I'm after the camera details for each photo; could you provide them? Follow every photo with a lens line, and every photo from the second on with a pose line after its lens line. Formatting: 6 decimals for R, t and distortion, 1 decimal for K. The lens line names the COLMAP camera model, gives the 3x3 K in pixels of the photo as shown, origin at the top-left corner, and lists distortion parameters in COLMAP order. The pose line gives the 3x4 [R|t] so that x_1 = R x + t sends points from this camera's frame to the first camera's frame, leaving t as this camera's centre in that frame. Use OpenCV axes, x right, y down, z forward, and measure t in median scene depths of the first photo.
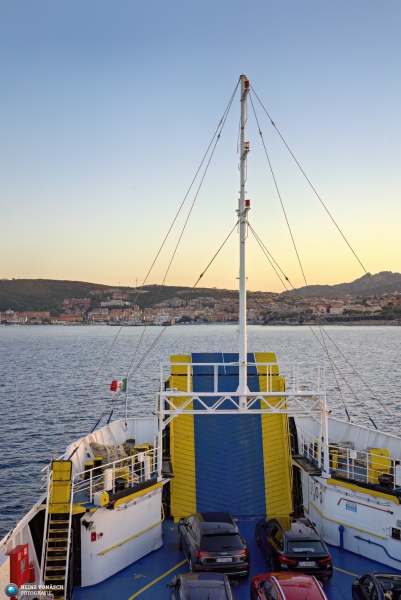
lens RADIAL K [[707.0, 0, 200.4], [0, 707.0, 301.2], [0, 0, 1]] dist [0.116300, 0.000000]
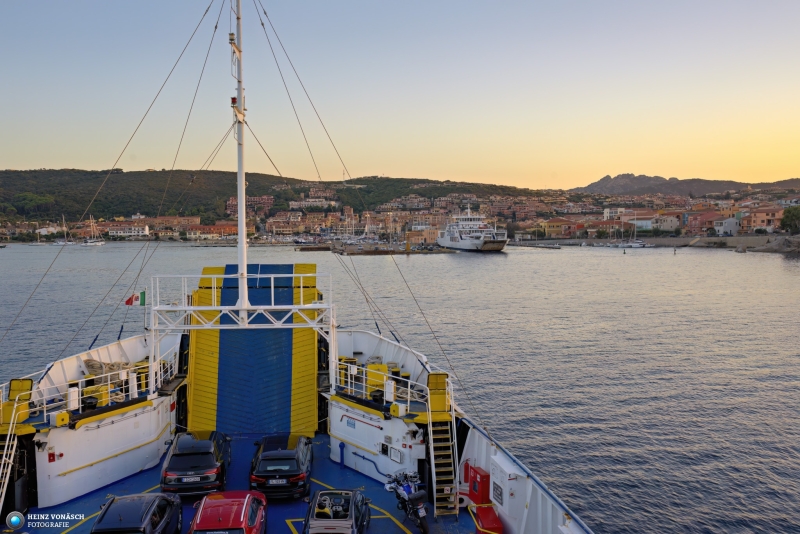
lens RADIAL K [[755.4, 0, 399.9], [0, 755.4, 262.4], [0, 0, 1]] dist [0.028542, 0.000000]
pose [[0.999710, -0.001536, 0.024026, 0.243756], [-0.000218, 0.997342, 0.072858, -0.001595], [-0.024074, -0.072842, 0.997053, 0.004705]]
